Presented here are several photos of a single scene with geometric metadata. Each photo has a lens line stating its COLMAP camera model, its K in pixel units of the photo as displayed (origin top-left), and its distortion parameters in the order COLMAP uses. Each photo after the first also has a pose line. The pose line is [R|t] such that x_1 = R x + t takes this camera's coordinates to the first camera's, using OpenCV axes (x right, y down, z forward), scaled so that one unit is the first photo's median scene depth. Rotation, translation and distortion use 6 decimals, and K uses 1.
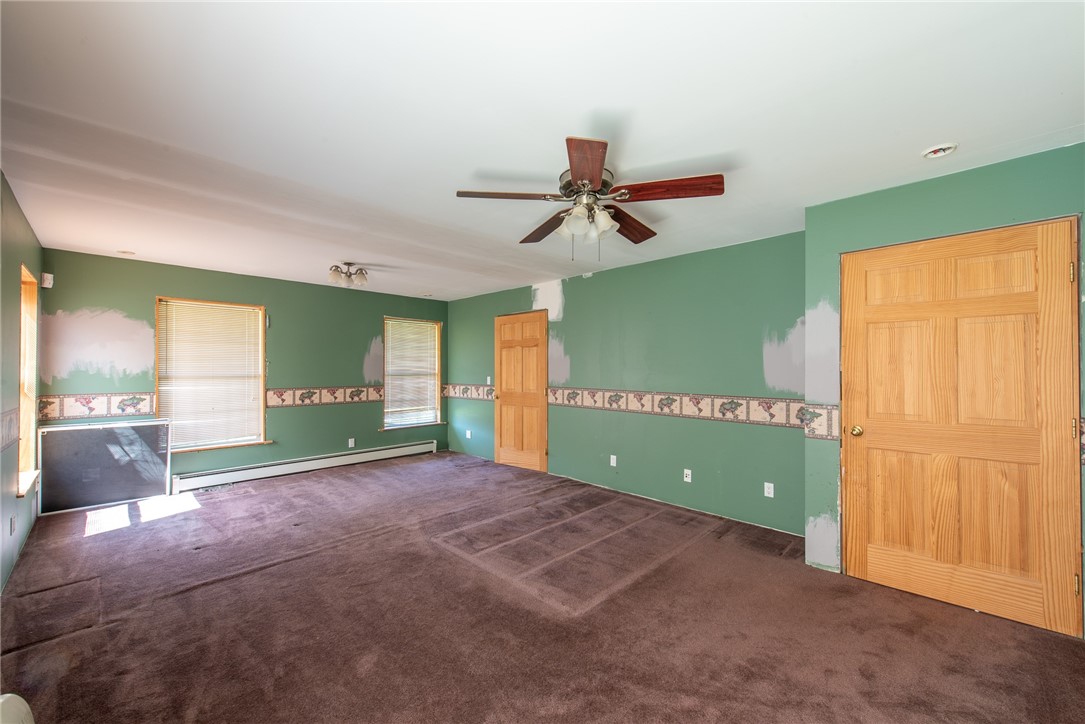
lens RADIAL K [[423.0, 0, 545.5], [0, 423.0, 365.3], [0, 0, 1]] dist [0.013815, -0.001418]
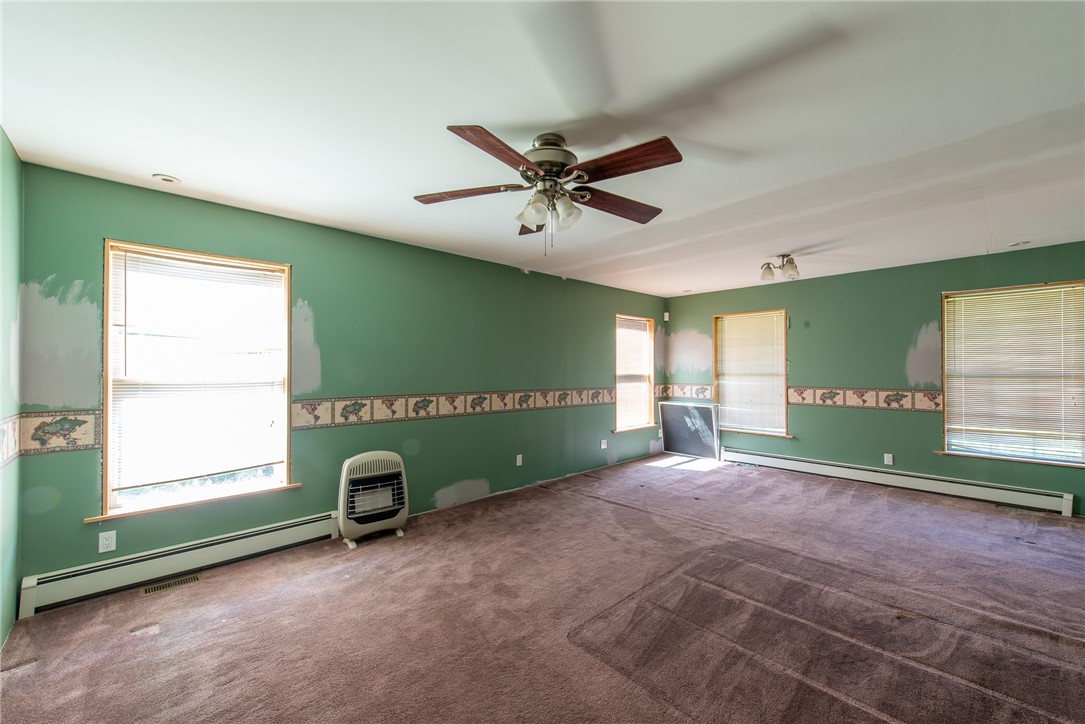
lens RADIAL K [[423.0, 0, 542.5], [0, 423.0, 367.1], [0, 0, 1]] dist [0.013815, -0.001418]
pose [[-0.031451, -0.003013, -0.999501, 0.452231], [0.011045, 0.999933, -0.003362, 0.004647], [0.999444, -0.011145, -0.031416, 0.449466]]
